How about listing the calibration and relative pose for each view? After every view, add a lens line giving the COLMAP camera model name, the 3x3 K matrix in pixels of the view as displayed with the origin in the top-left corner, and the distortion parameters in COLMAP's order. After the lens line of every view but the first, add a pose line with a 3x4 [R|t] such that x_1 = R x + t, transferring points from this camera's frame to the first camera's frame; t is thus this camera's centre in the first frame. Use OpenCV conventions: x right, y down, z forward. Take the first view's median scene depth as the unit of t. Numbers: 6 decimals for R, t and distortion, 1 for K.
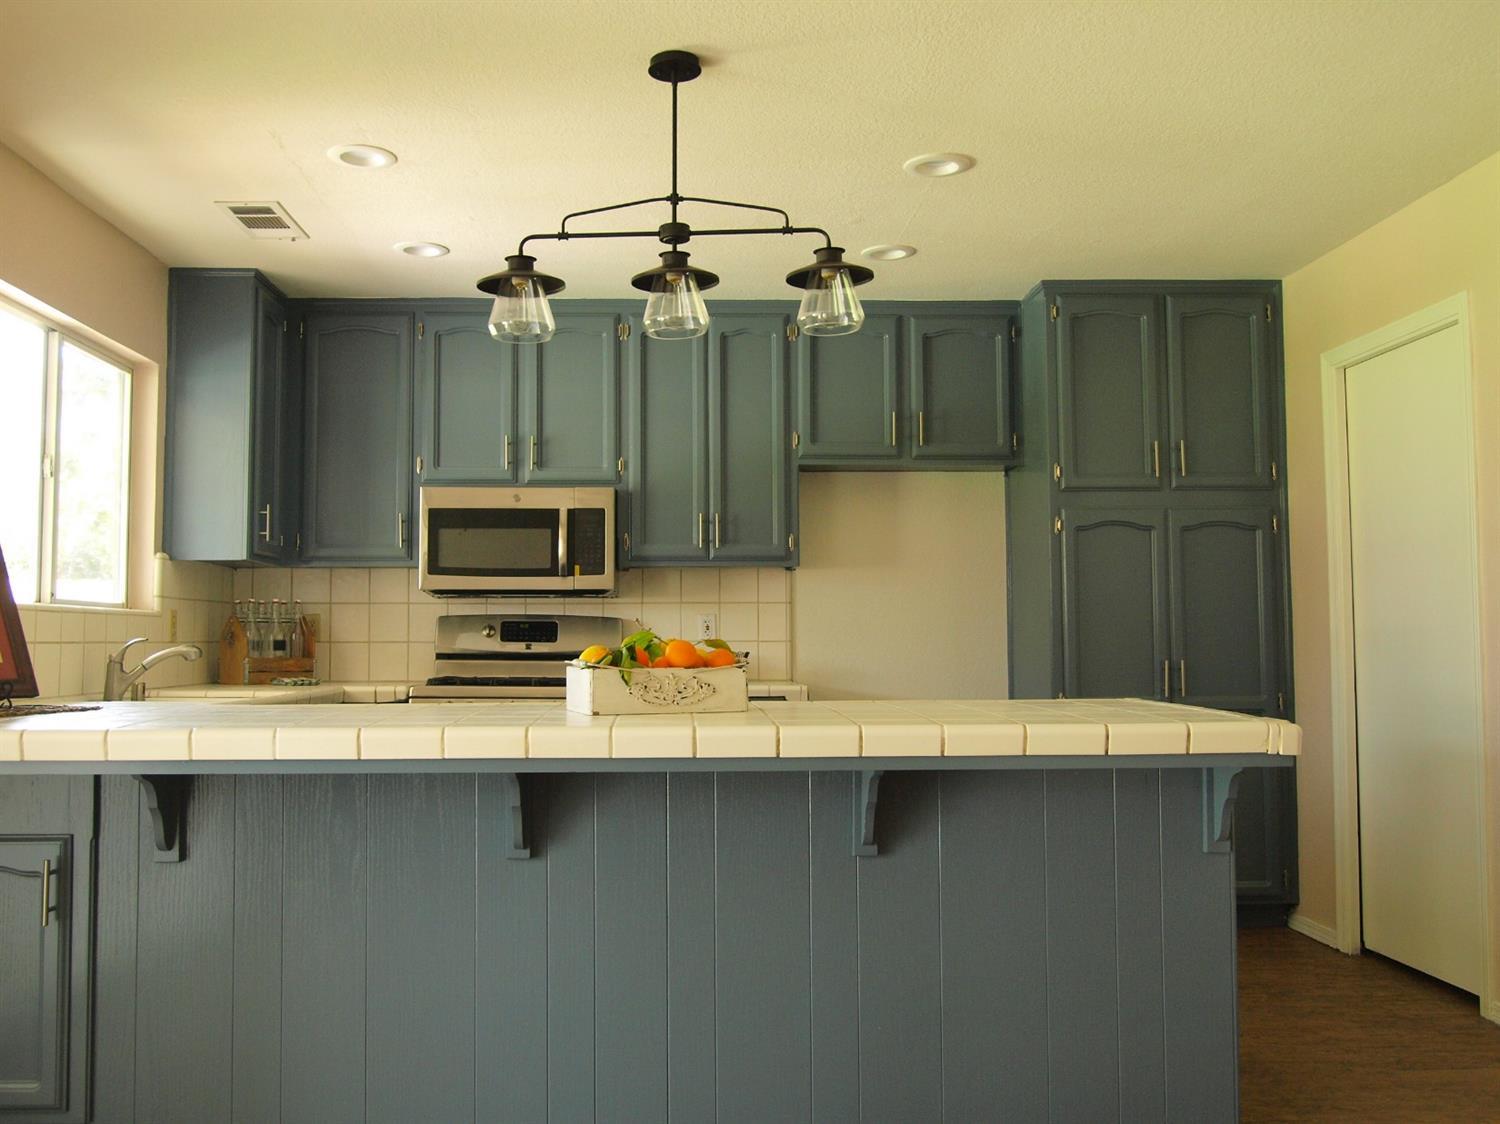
lens RADIAL K [[1374.8, 0, 750.0], [0, 1374.8, 562.0], [0, 0, 1]] dist [-0.002400, 0.005527]
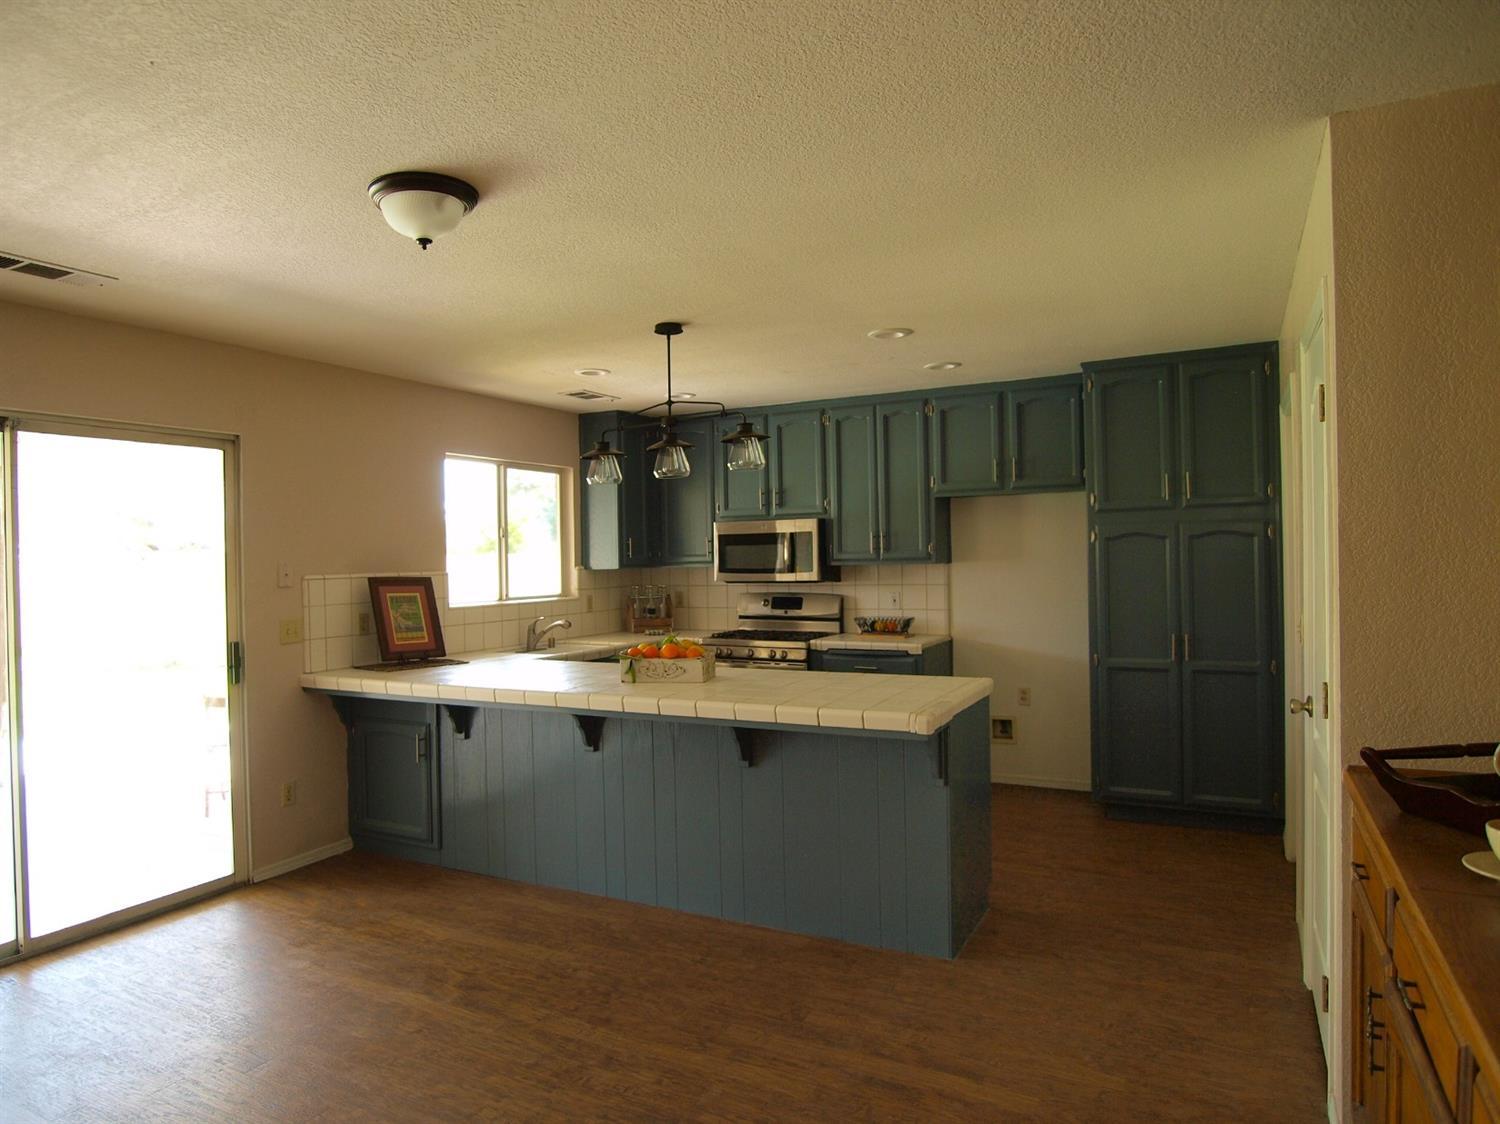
lens RADIAL K [[973.4, 0, 720.9], [0, 973.4, 565.2], [0, 0, 1]] dist [-0.009790, -0.001639]
pose [[0.861651, -0.009409, -0.507414, 0.390623], [0.044386, 0.997394, 0.056878, -0.069575], [0.505557, -0.071531, 0.859823, -0.057818]]
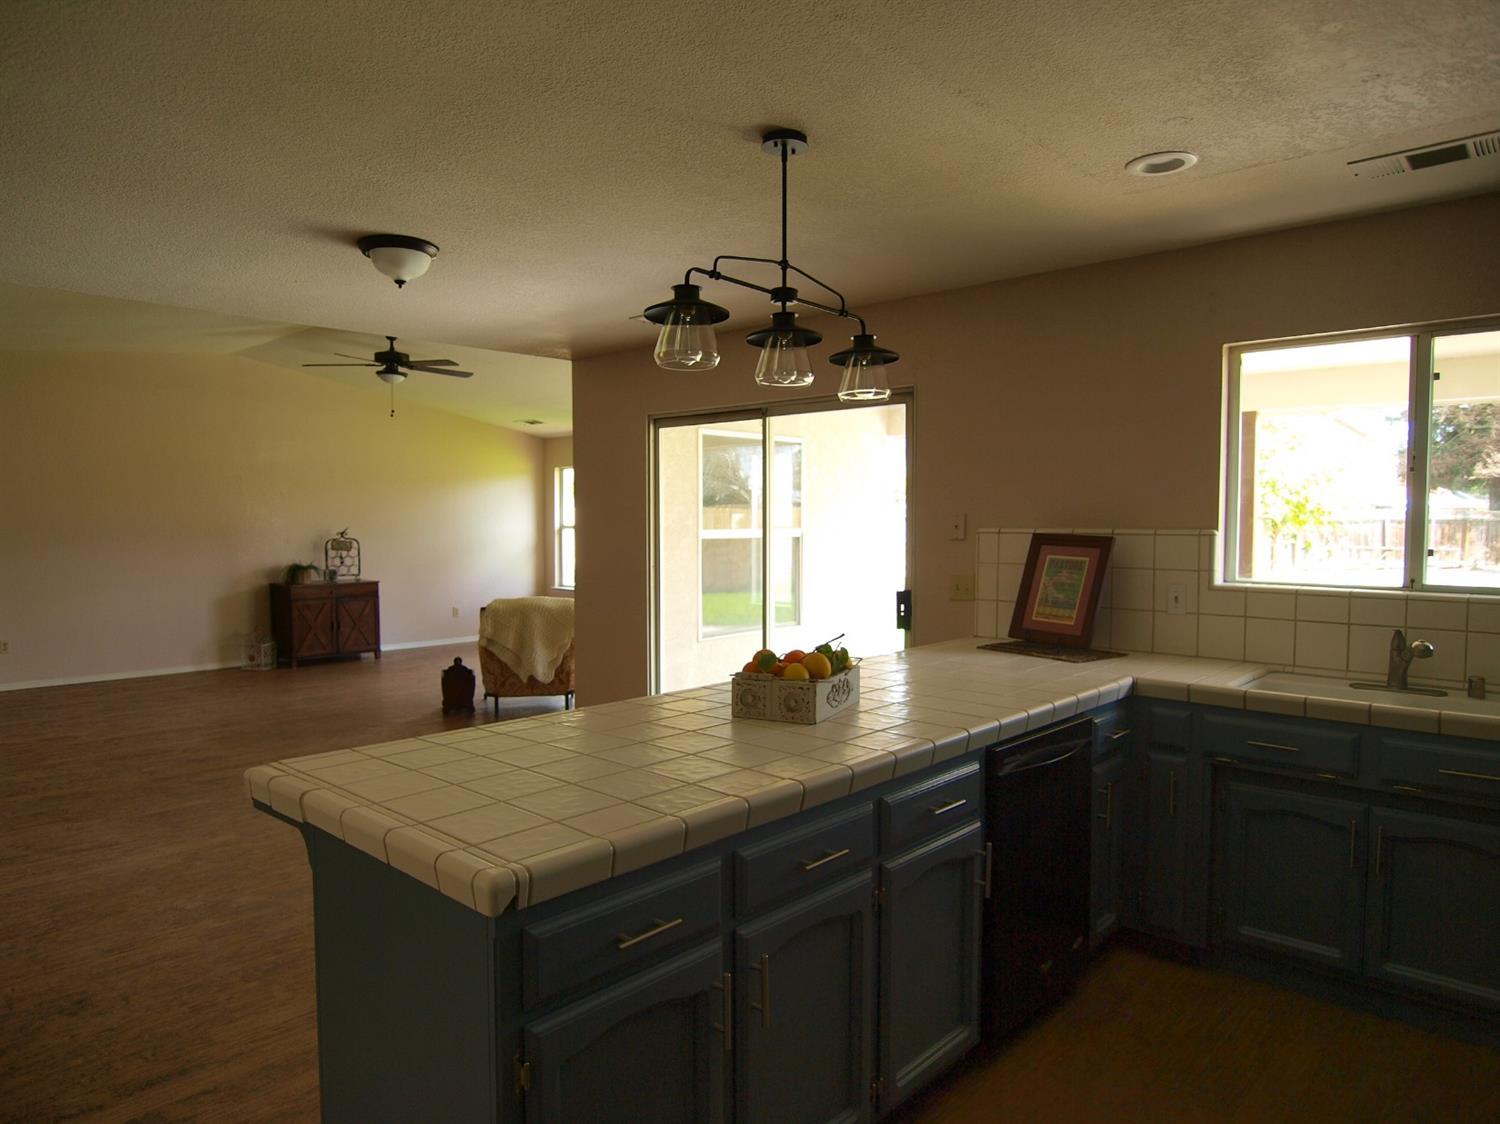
lens RADIAL K [[973.4, 0, 720.9], [0, 973.4, 565.2], [0, 0, 1]] dist [-0.009790, -0.001639]
pose [[-0.723730, 0.033190, -0.689284, 0.325618], [0.035612, 0.999308, 0.010727, -0.014047], [0.689163, -0.016783, -0.724412, 0.916112]]
